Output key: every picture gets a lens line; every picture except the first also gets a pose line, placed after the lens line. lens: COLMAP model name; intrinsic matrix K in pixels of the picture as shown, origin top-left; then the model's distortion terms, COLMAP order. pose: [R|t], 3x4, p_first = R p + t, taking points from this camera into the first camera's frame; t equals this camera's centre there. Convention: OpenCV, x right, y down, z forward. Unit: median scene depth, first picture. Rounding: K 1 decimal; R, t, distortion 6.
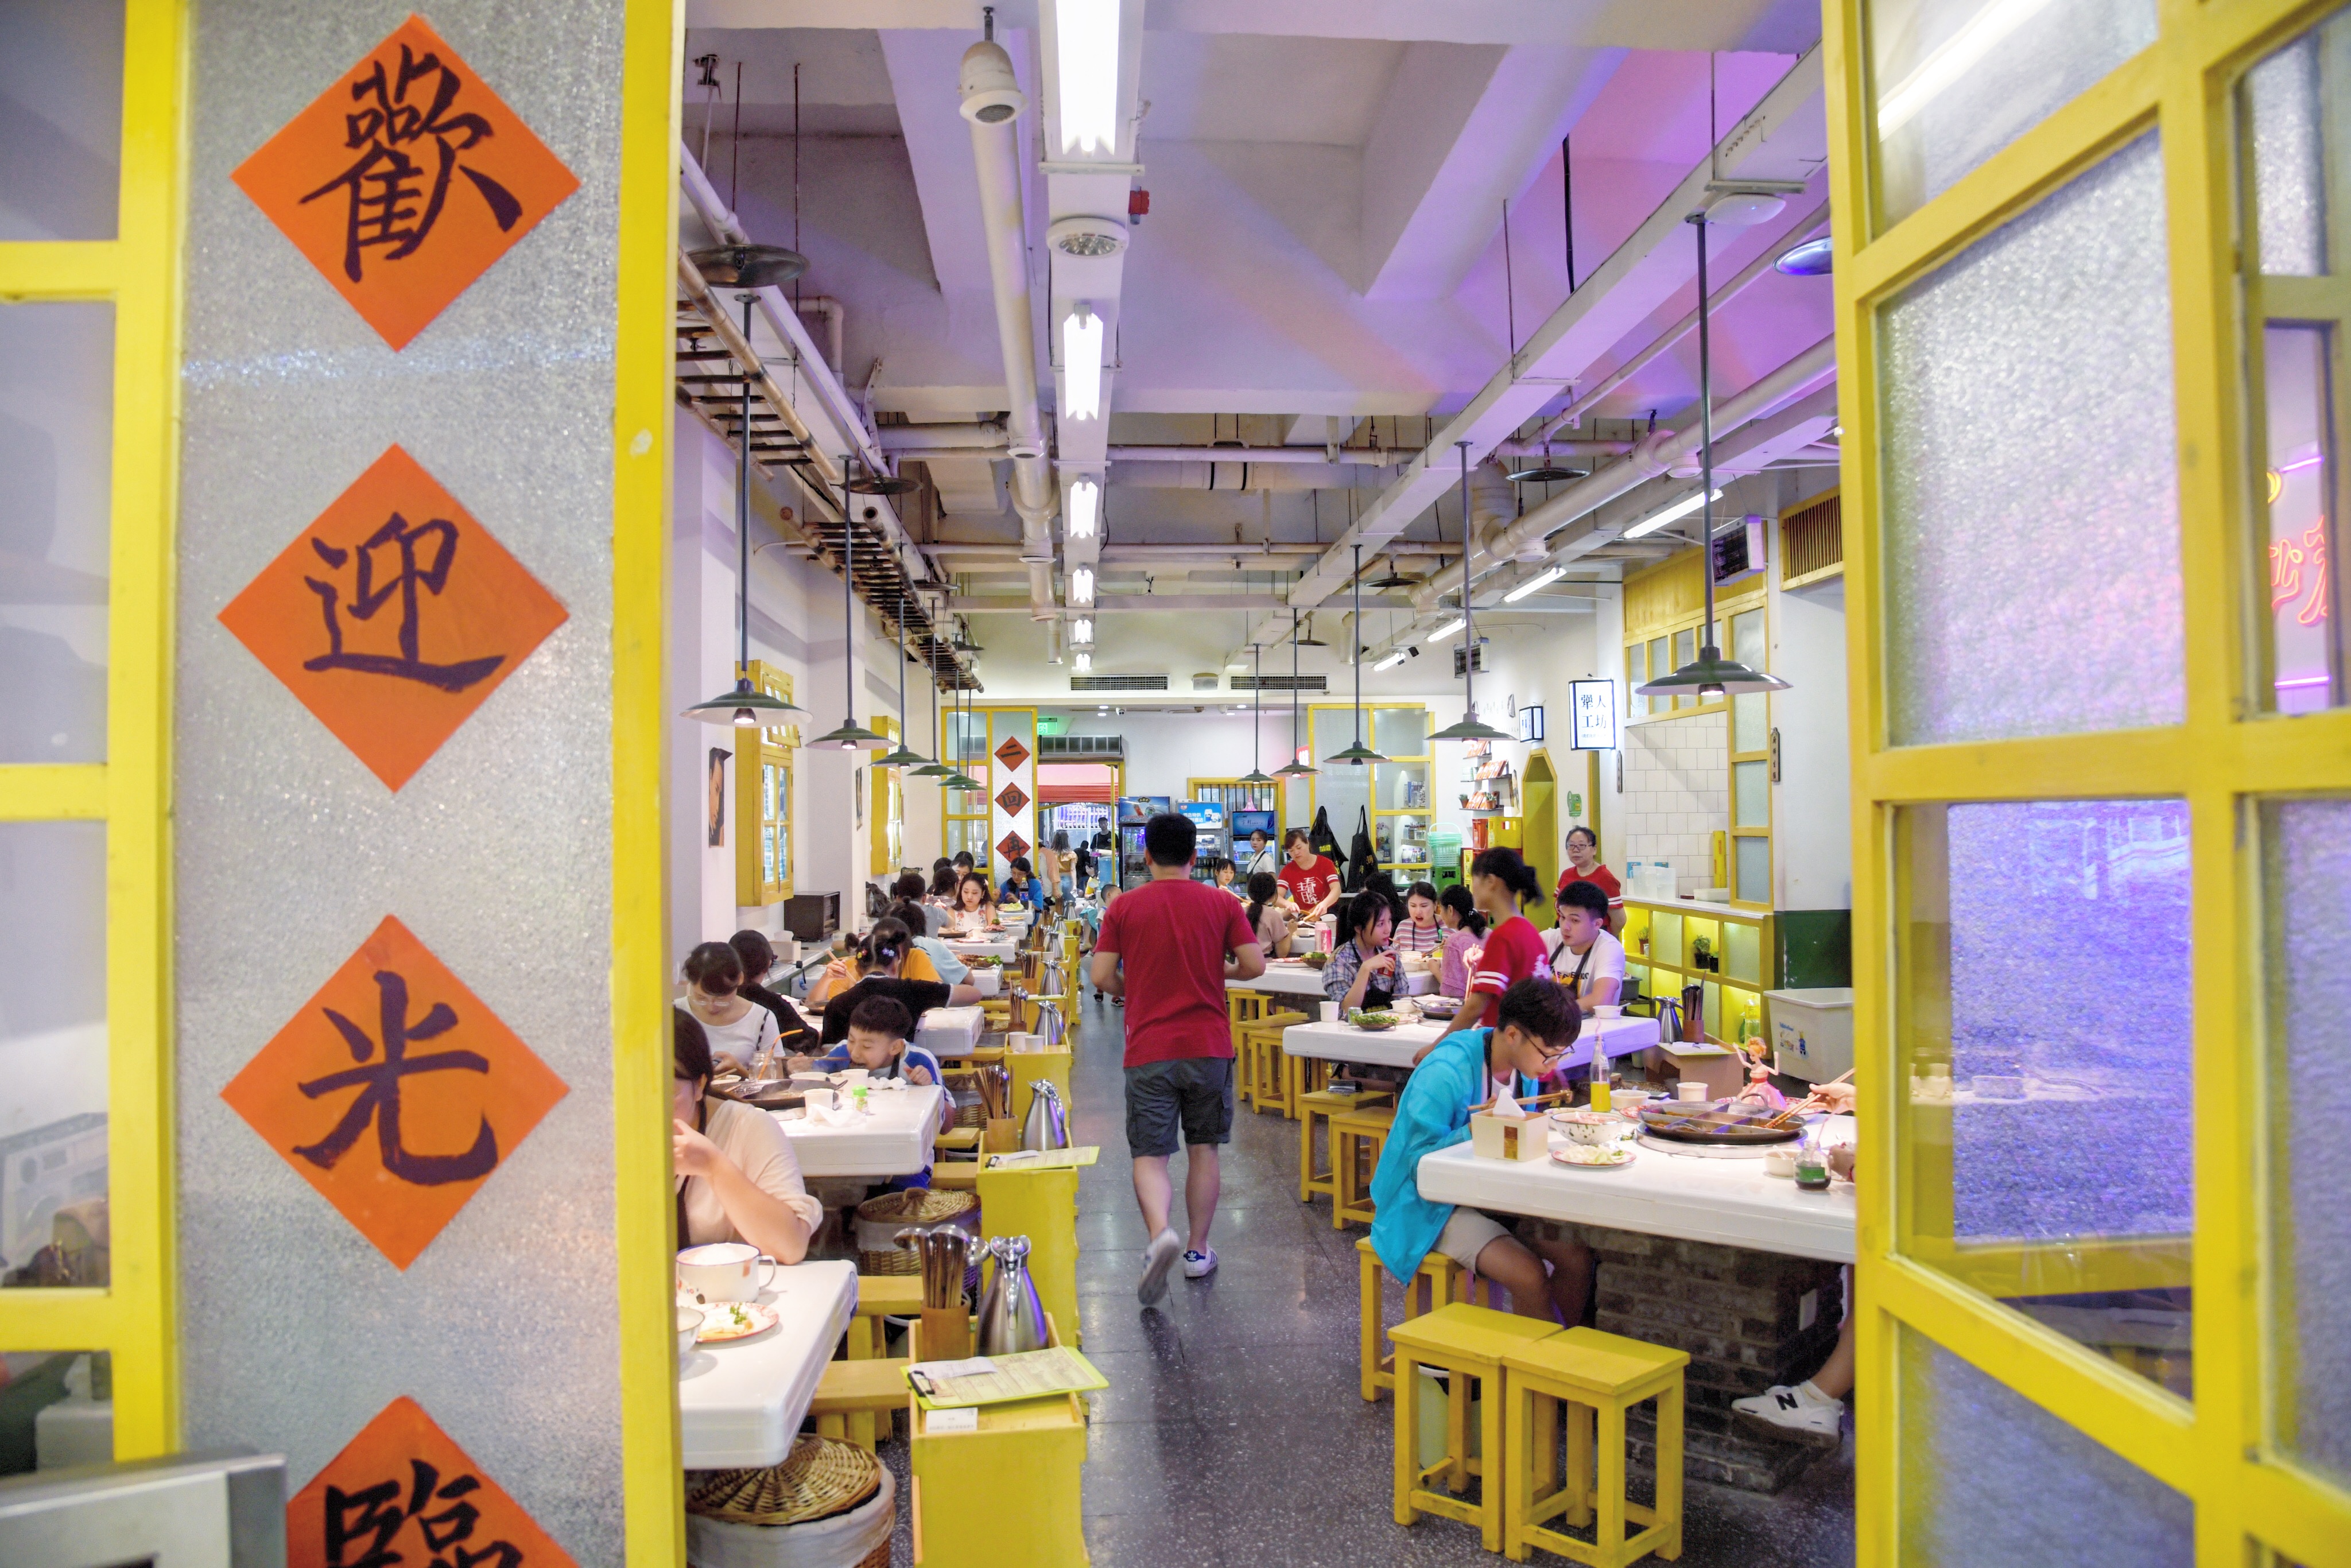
lens RADIAL K [[1609.2, 0, 1175.5], [0, 1609.2, 784.0], [0, 0, 1]] dist [-0.000602, 0.000434]
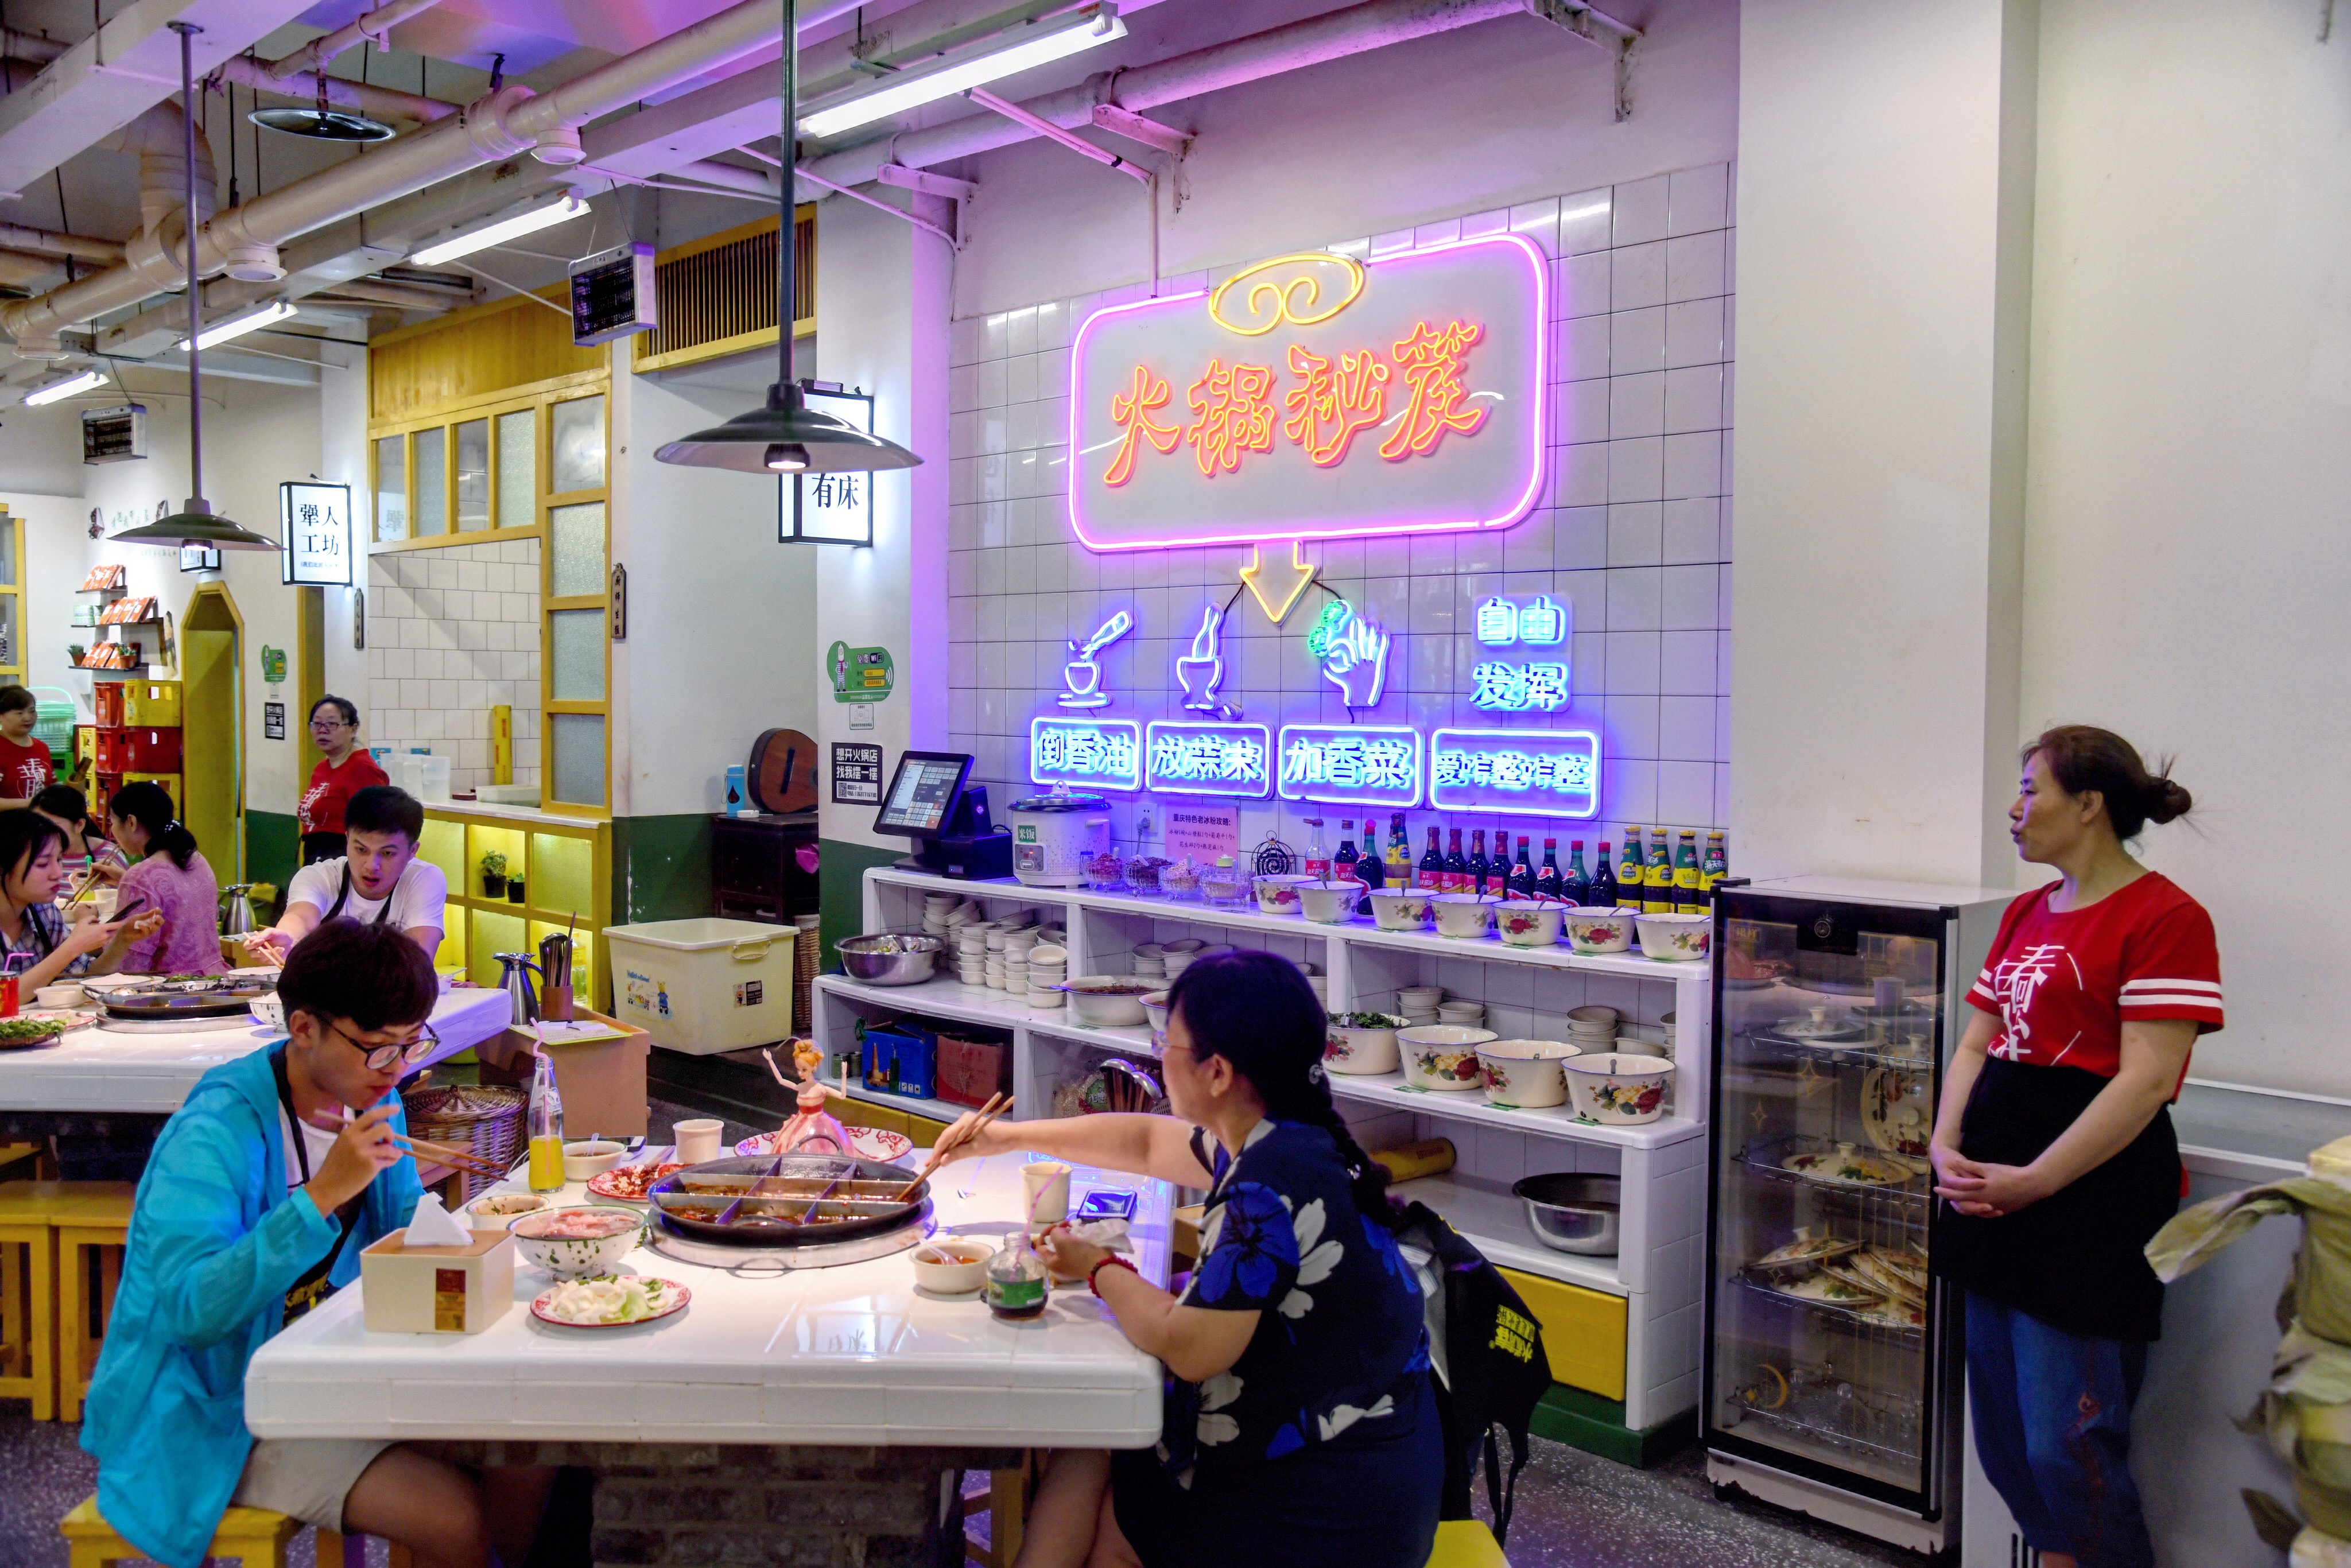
lens RADIAL K [[1967.6, 0, 1175.5], [0, 1967.6, 784.0], [0, 0, 1]] dist [-0.058684, 0.133057]
pose [[0.760374, -0.008197, 0.649434, -0.007955], [-0.035759, 0.997875, 0.054462, 0.006468], [-0.648500, -0.064634, 0.758465, 0.155409]]
